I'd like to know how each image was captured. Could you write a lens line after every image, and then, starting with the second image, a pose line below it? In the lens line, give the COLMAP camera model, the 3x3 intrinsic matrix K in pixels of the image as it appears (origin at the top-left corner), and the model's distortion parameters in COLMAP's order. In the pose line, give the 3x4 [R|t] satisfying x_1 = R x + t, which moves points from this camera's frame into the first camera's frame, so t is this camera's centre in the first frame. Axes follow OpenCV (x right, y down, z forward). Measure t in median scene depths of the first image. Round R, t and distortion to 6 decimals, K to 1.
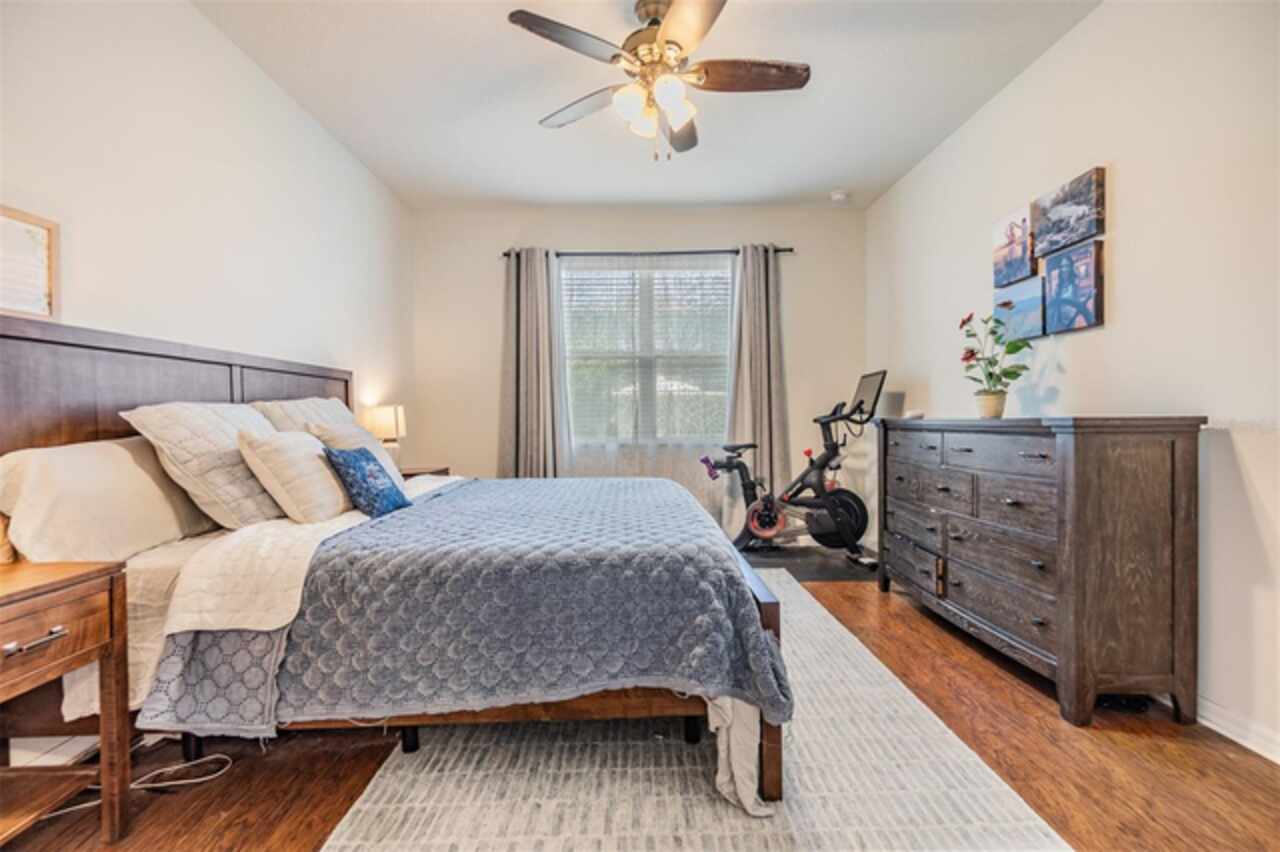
lens RADIAL K [[554.7, 0, 637.6], [0, 554.7, 423.0], [0, 0, 1]] dist [-0.008596, -0.000041]
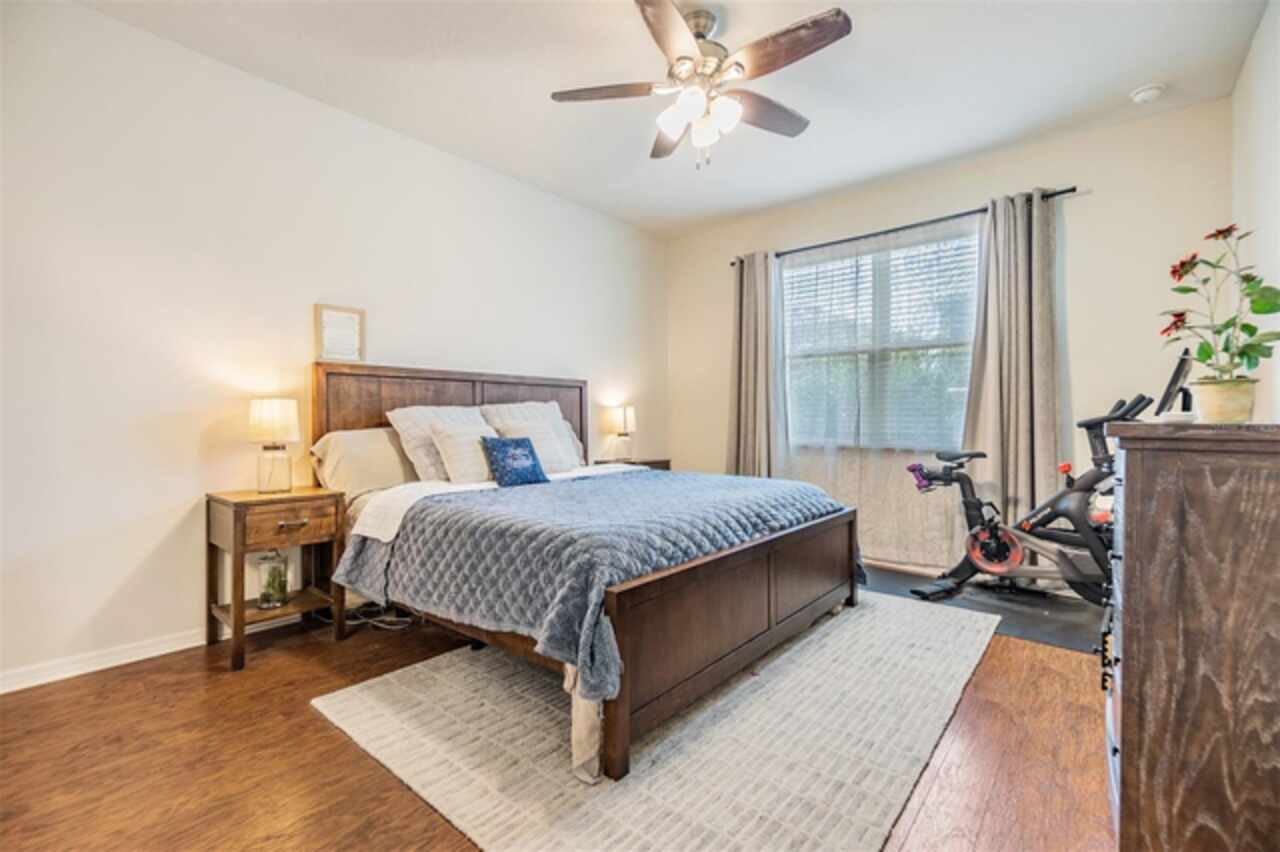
lens RADIAL K [[554.7, 0, 635.8], [0, 554.7, 423.1], [0, 0, 1]] dist [-0.008596, -0.000041]
pose [[0.751031, 0.014787, -0.660102, 0.367804], [-0.013557, 0.999884, 0.006974, -0.003319], [0.660128, 0.003711, 0.751144, 0.086458]]
